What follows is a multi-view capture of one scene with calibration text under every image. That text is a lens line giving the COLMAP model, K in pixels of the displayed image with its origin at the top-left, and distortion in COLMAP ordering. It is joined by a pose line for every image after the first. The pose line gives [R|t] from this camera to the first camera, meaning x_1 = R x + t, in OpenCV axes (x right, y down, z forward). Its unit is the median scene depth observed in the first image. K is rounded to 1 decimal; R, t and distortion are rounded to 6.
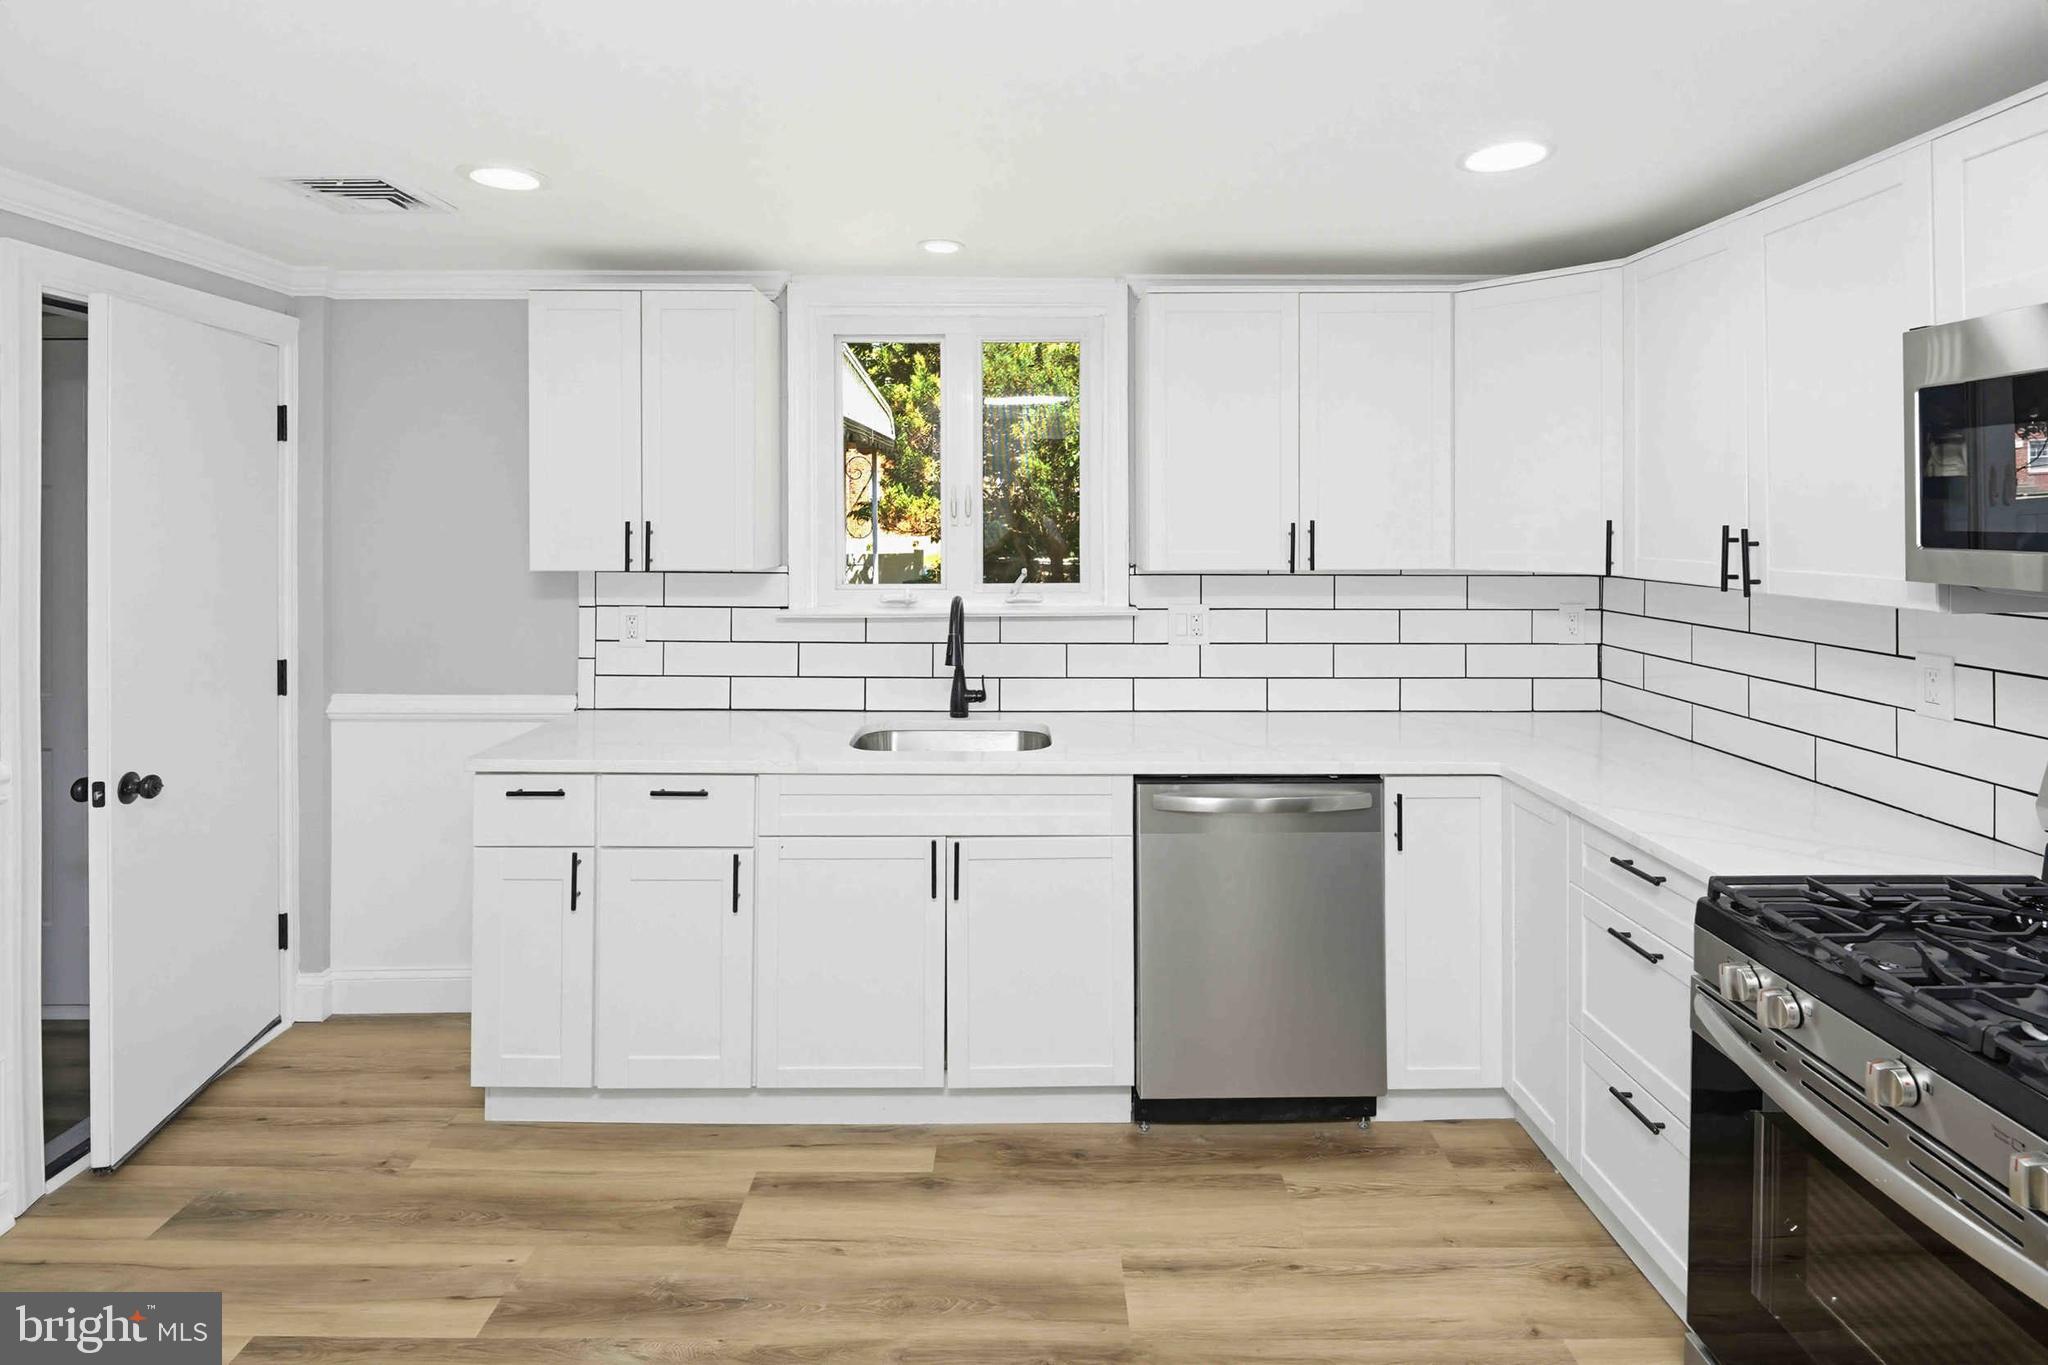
lens RADIAL K [[981.5, 0, 1036.9], [0, 981.5, 528.1], [0, 0, 1]] dist [-0.002700, -0.001492]
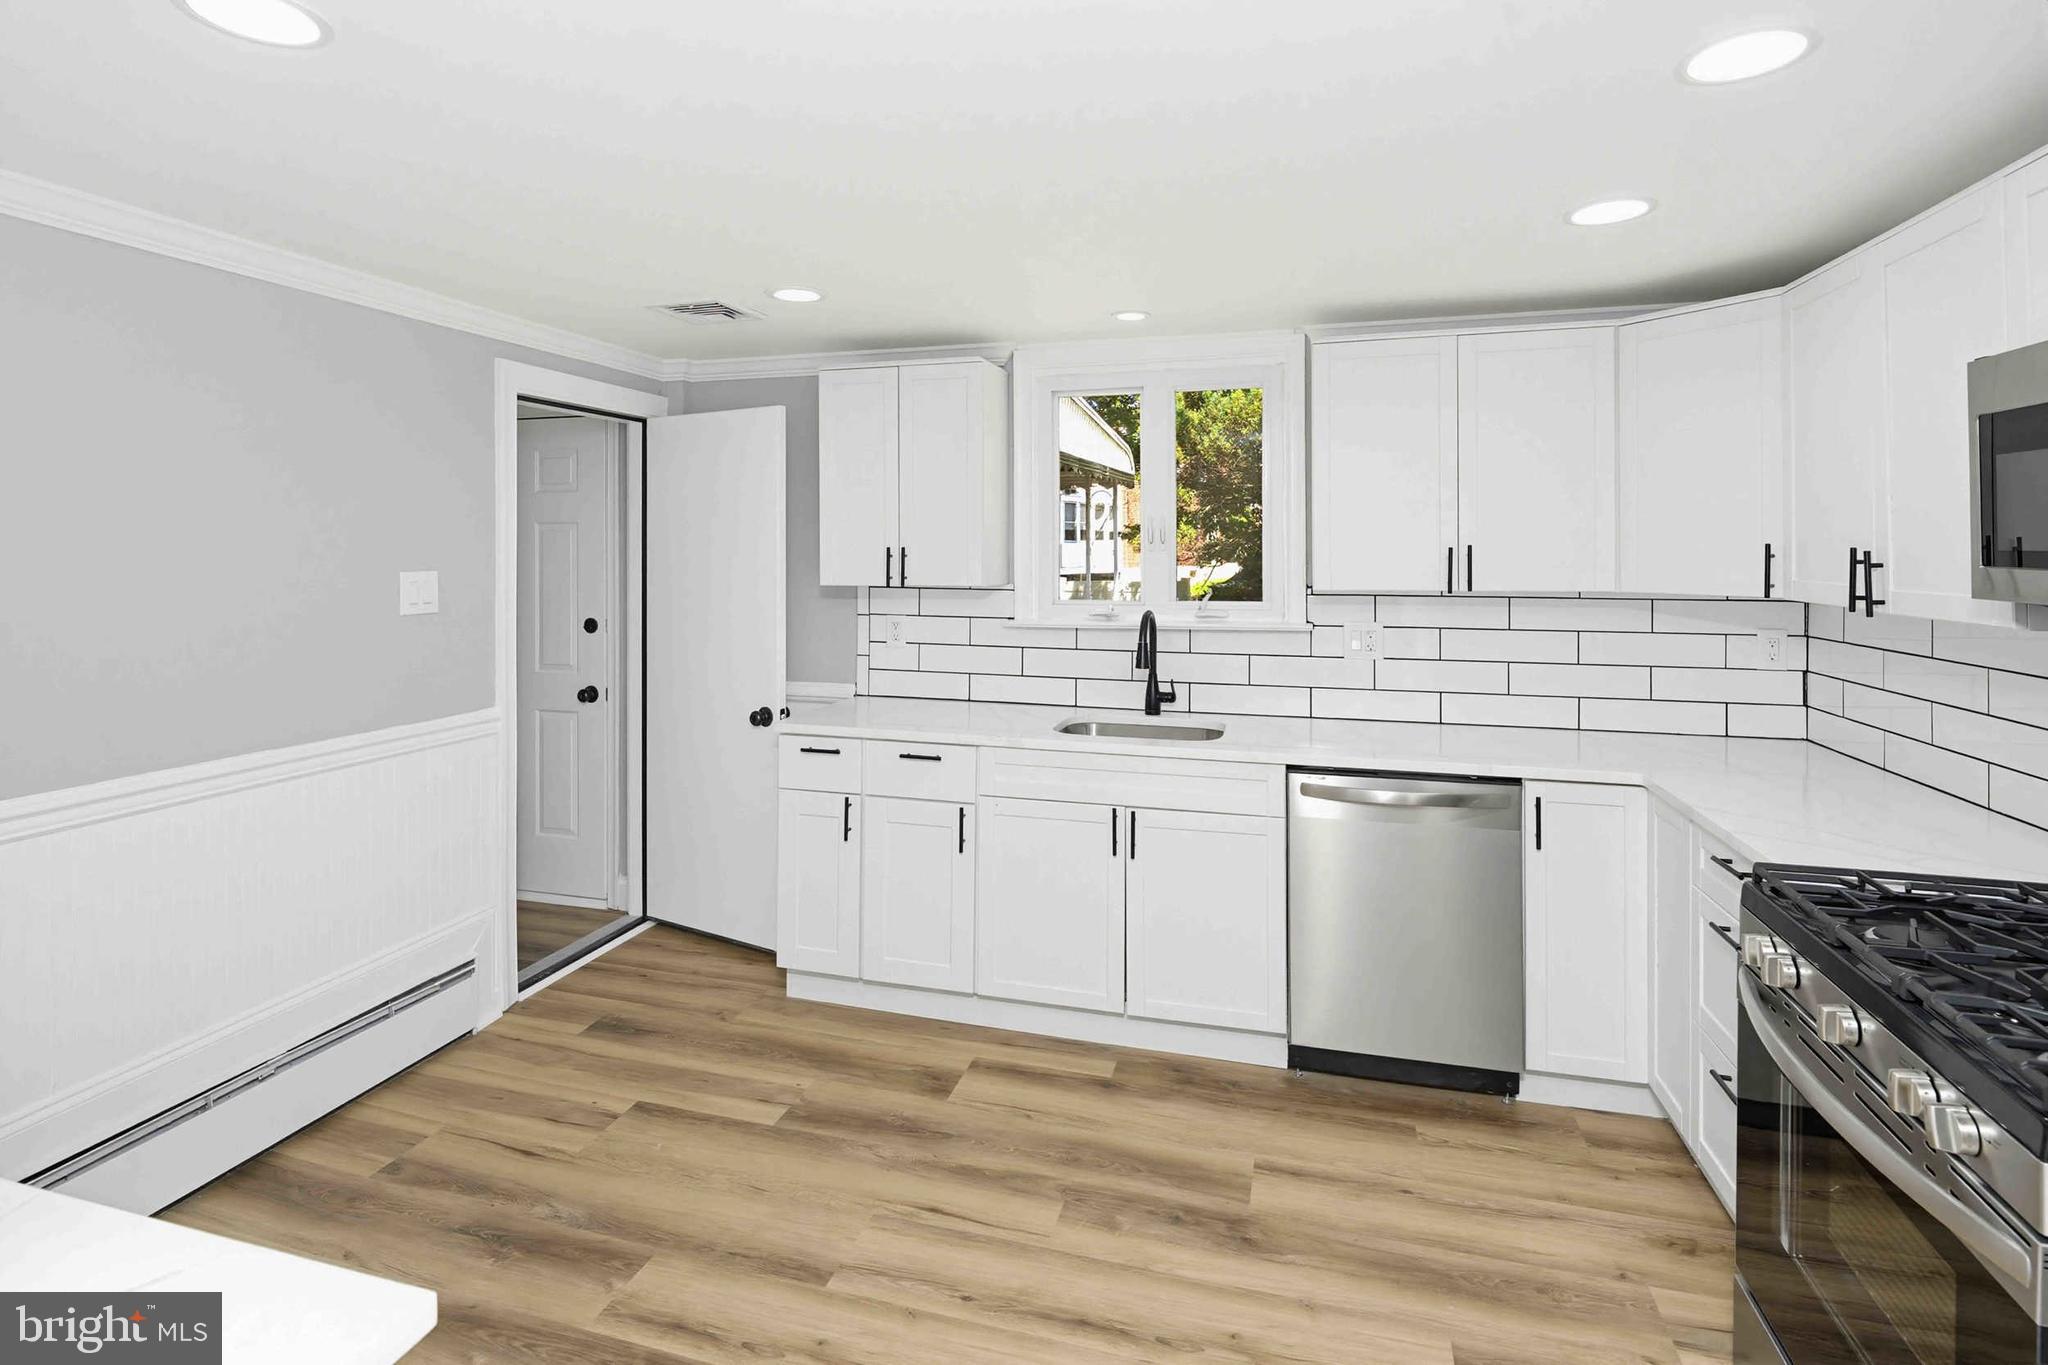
lens RADIAL K [[980.6, 0, 1055.3], [0, 980.6, 559.8], [0, 0, 1]] dist [0.000766, -0.000351]
pose [[0.963136, 0.001371, -0.269012, 0.152356], [-0.000931, 0.999998, 0.001764, 0.007895], [0.269013, -0.001448, 0.963135, -0.194420]]
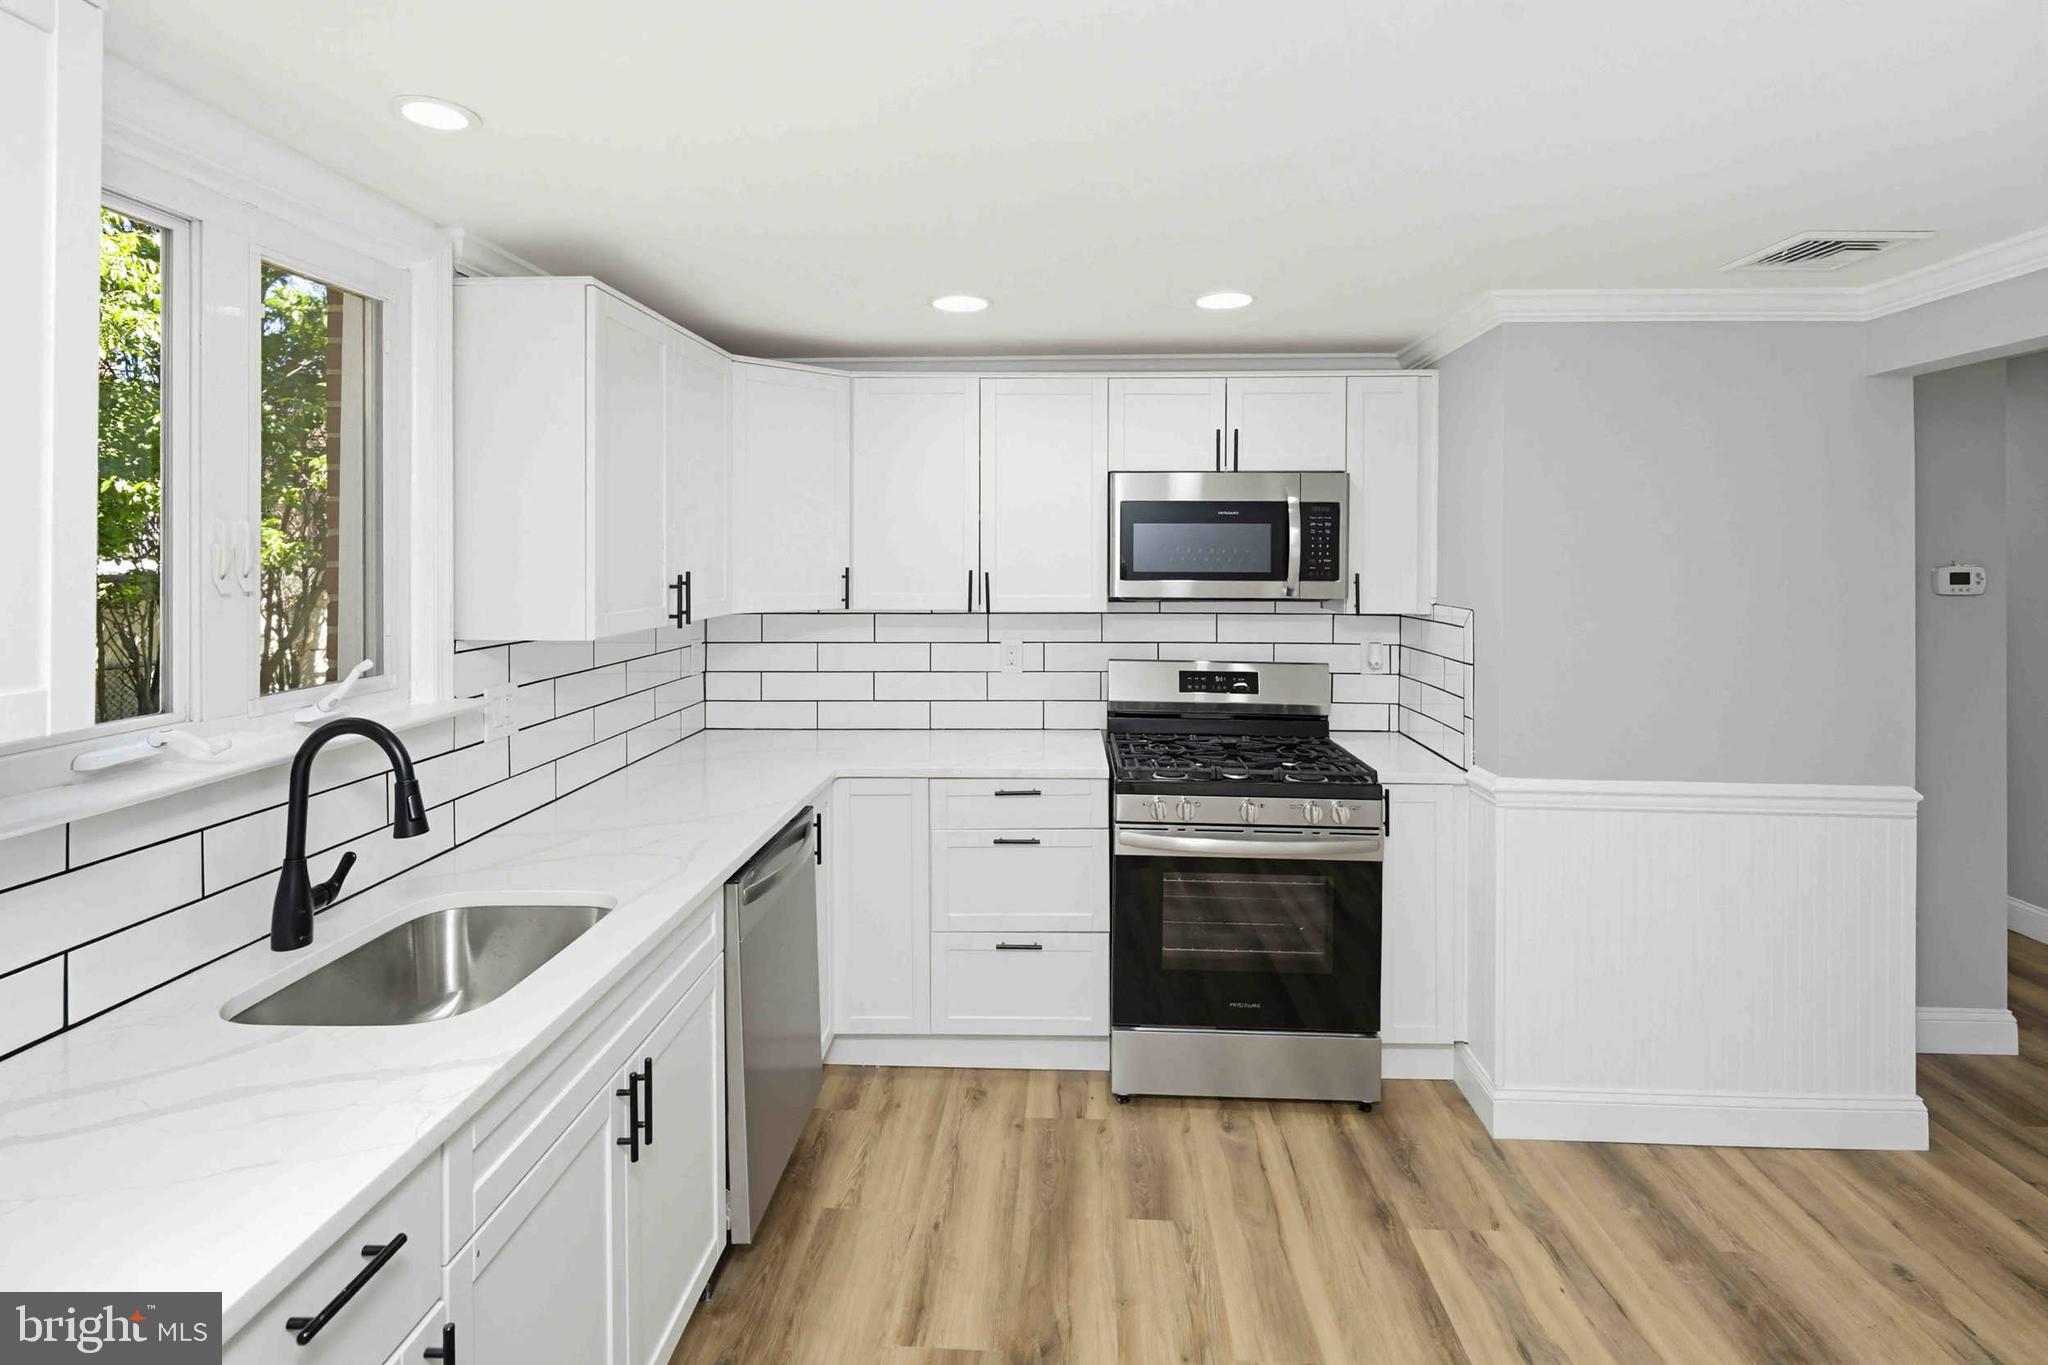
lens RADIAL K [[982.9, 0, 1040.8], [0, 982.9, 563.8], [0, 0, 1]] dist [-0.002169, -0.001657]
pose [[0.043725, -0.003831, 0.999036, -0.757985], [0.006391, 0.999973, 0.003554, -0.013614], [-0.999023, 0.006230, 0.043748, 0.723430]]
